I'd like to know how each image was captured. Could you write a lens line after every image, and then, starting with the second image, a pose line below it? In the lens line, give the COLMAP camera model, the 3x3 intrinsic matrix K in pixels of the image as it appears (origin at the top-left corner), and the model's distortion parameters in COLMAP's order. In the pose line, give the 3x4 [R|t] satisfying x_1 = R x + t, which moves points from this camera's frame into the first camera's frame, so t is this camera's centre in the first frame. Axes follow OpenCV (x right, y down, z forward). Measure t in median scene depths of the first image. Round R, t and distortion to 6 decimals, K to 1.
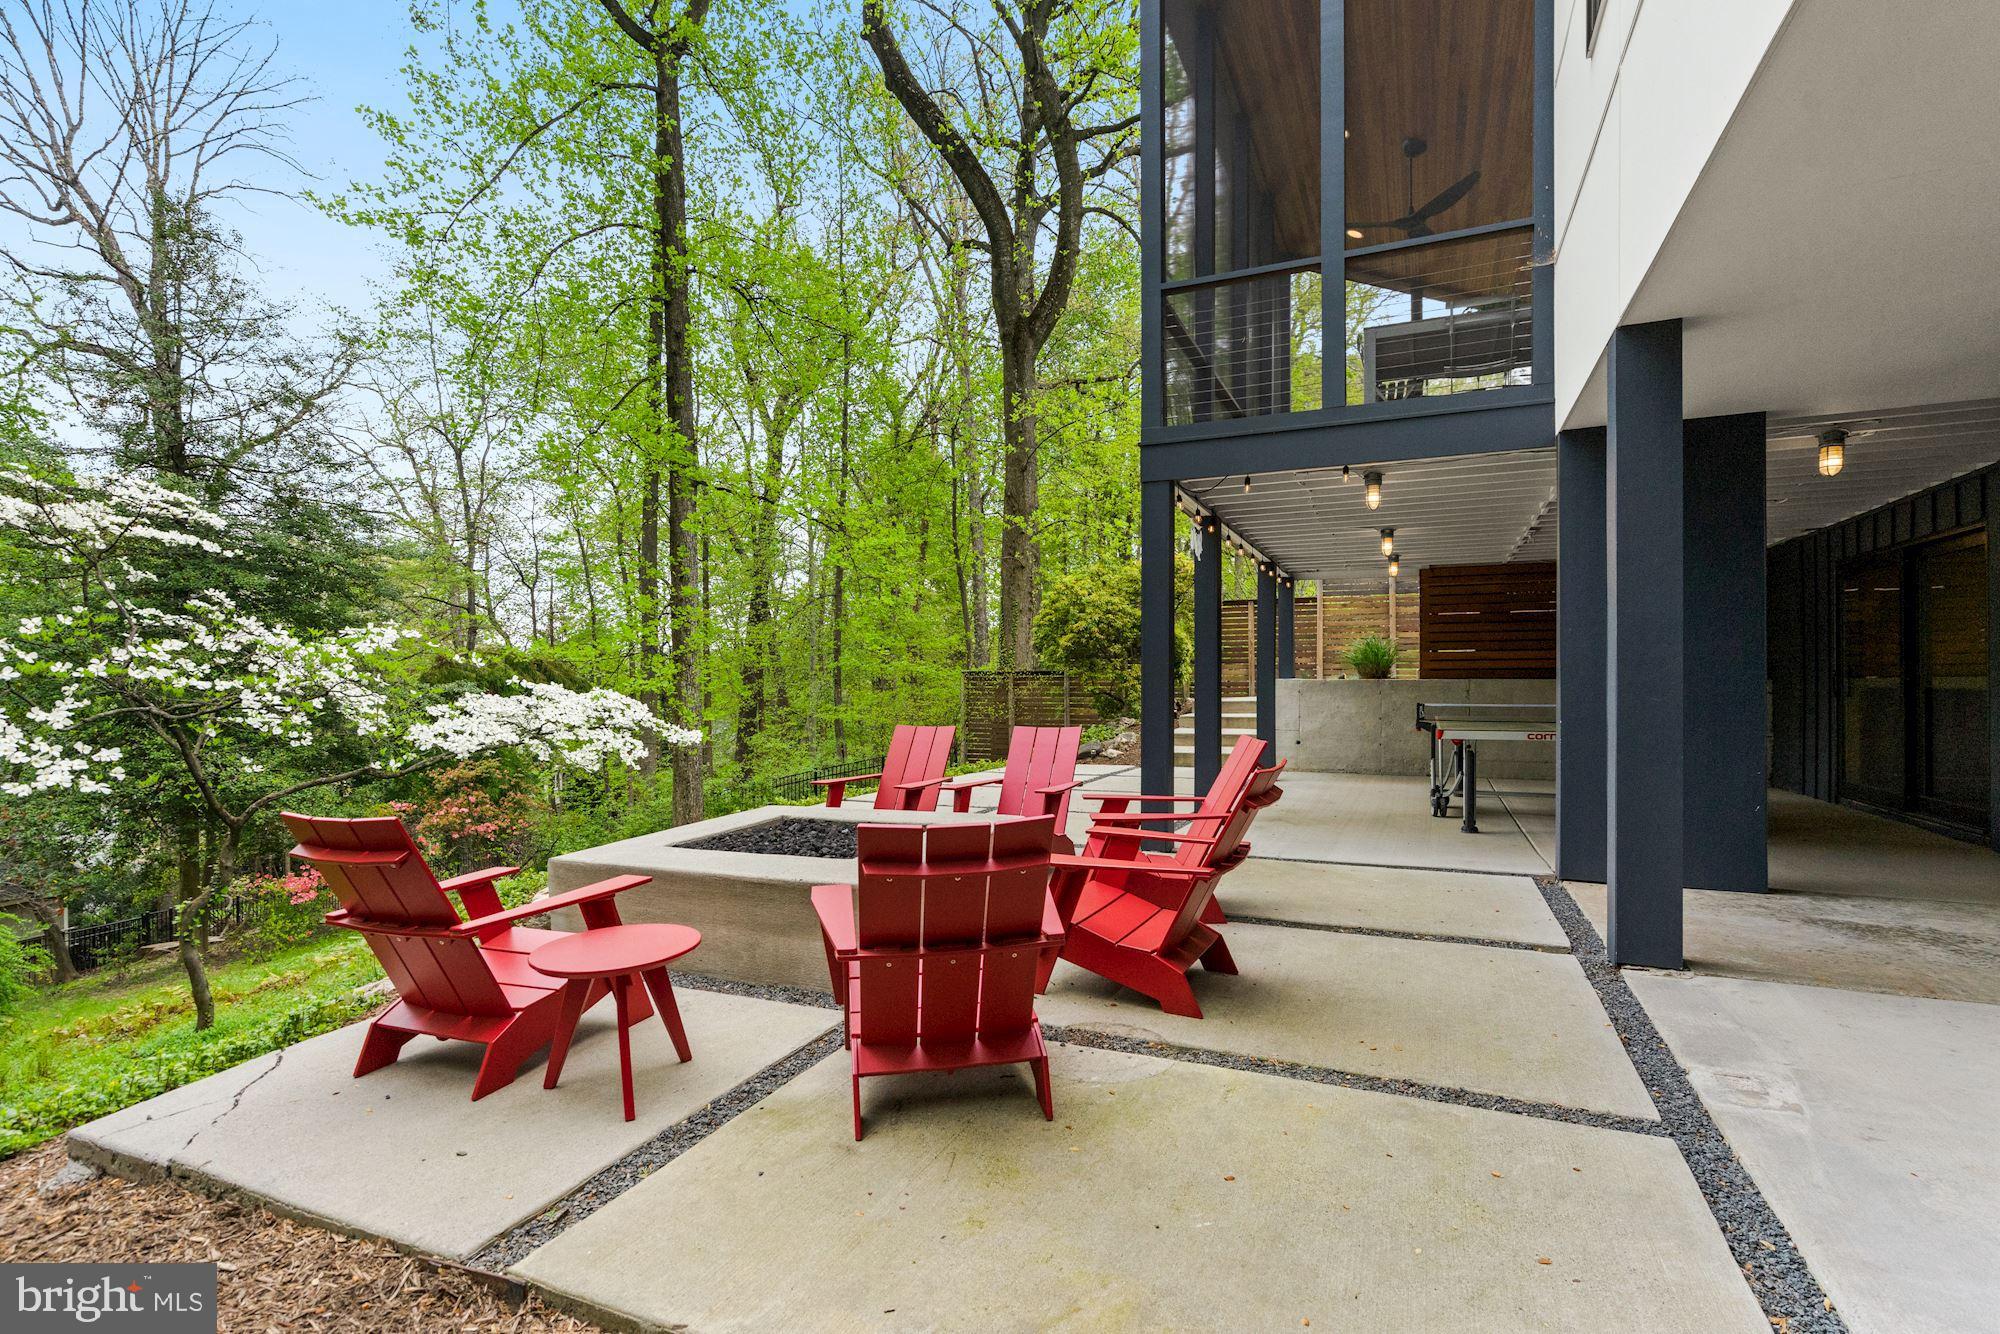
lens RADIAL K [[948.1, 0, 994.7], [0, 948.1, 702.3], [0, 0, 1]] dist [0.004002, 0.000522]
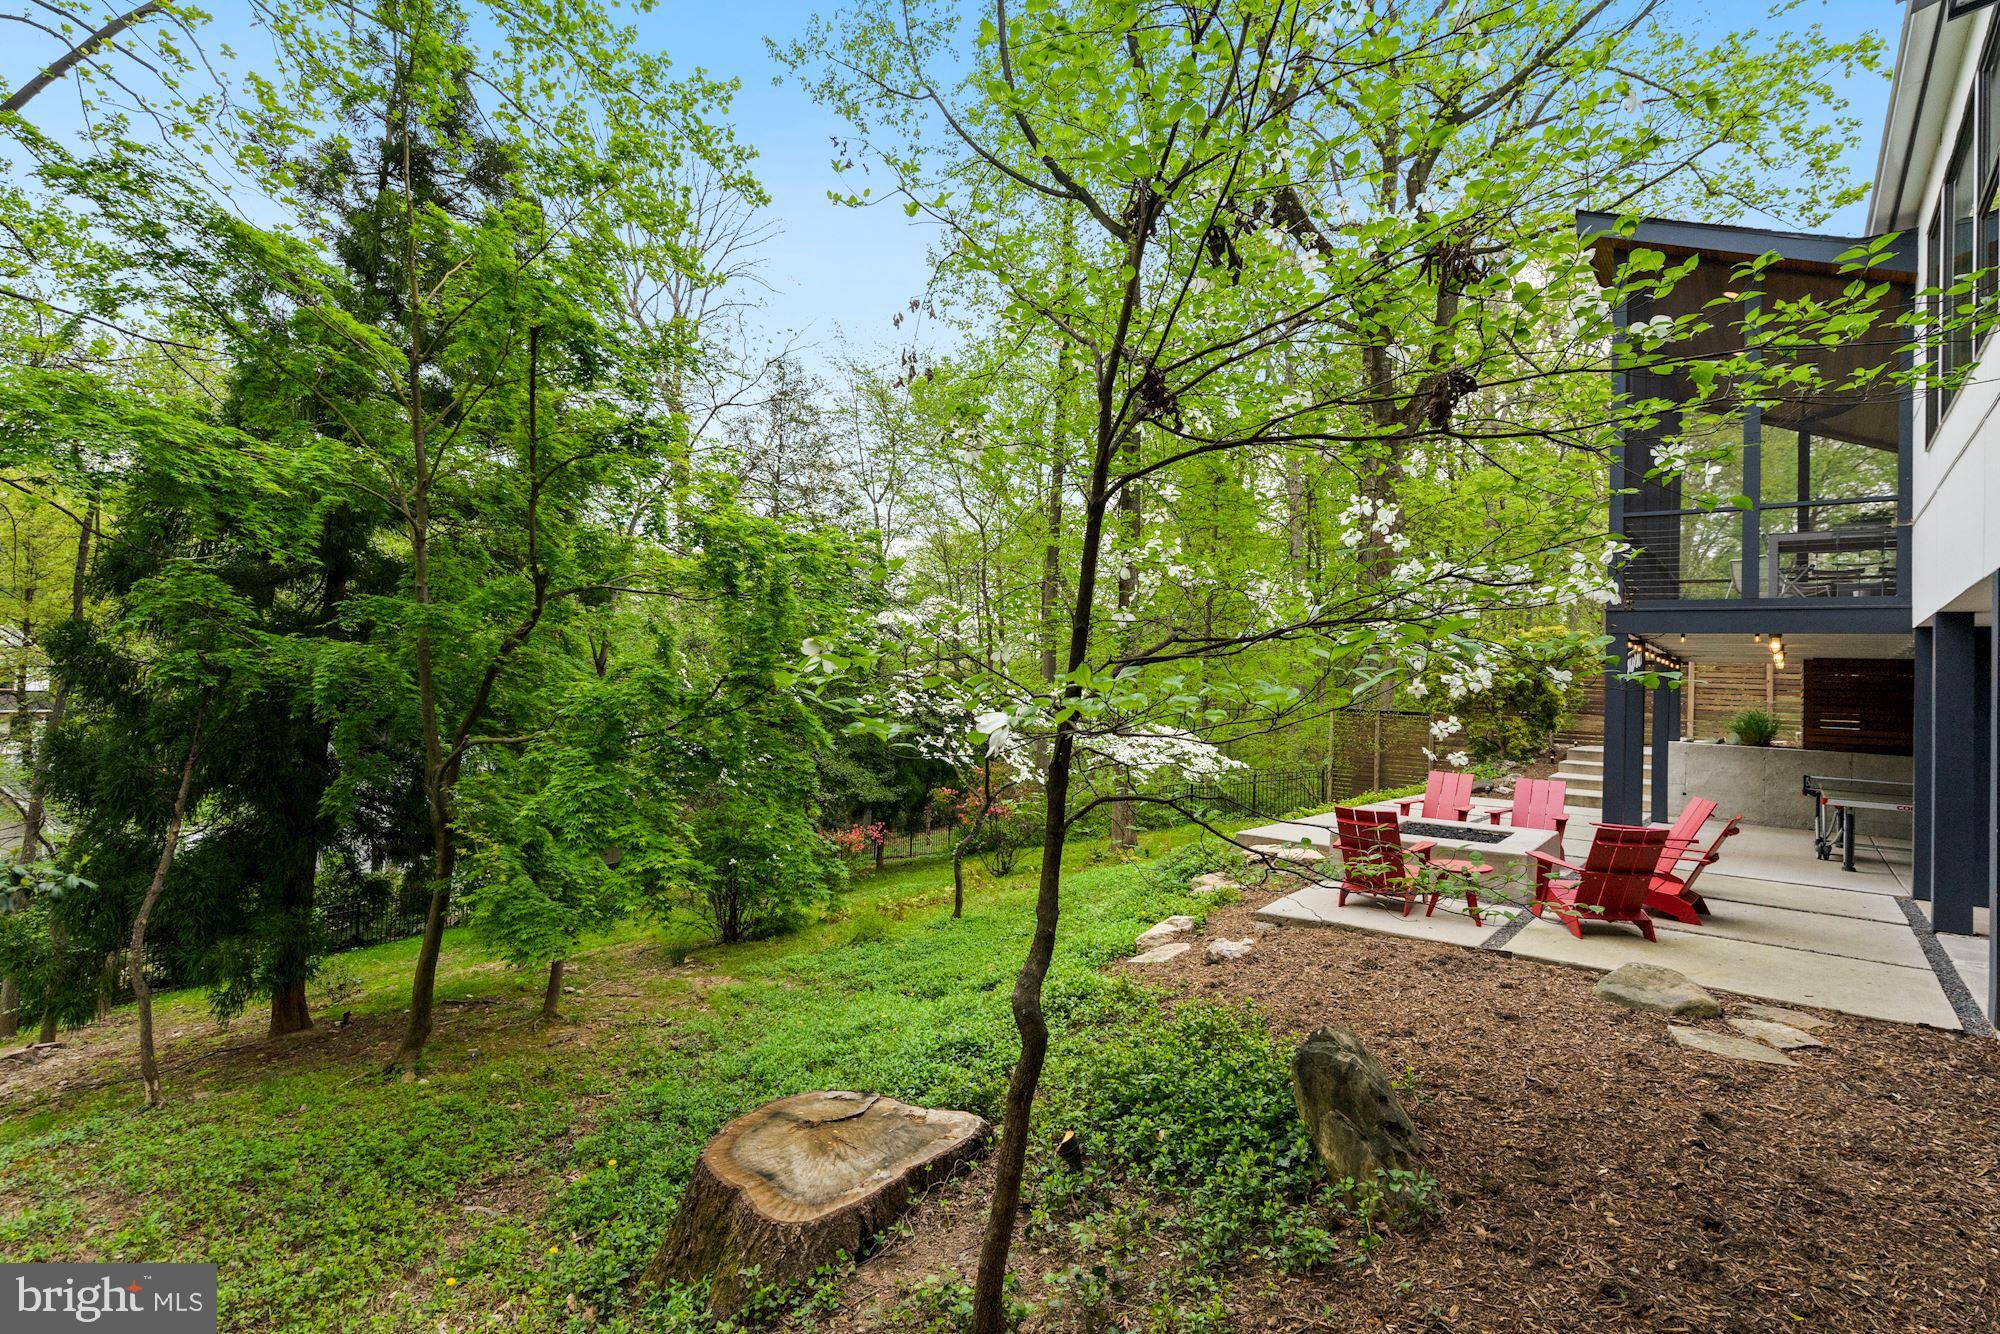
lens RADIAL K [[926.5, 0, 991.2], [0, 926.5, 674.0], [0, 0, 1]] dist [-0.002558, -0.000275]
pose [[0.957373, 0.038033, -0.286338, -0.315765], [-0.049399, 0.998248, -0.032574, -0.046063], [0.284598, 0.045330, 0.957575, -0.647236]]
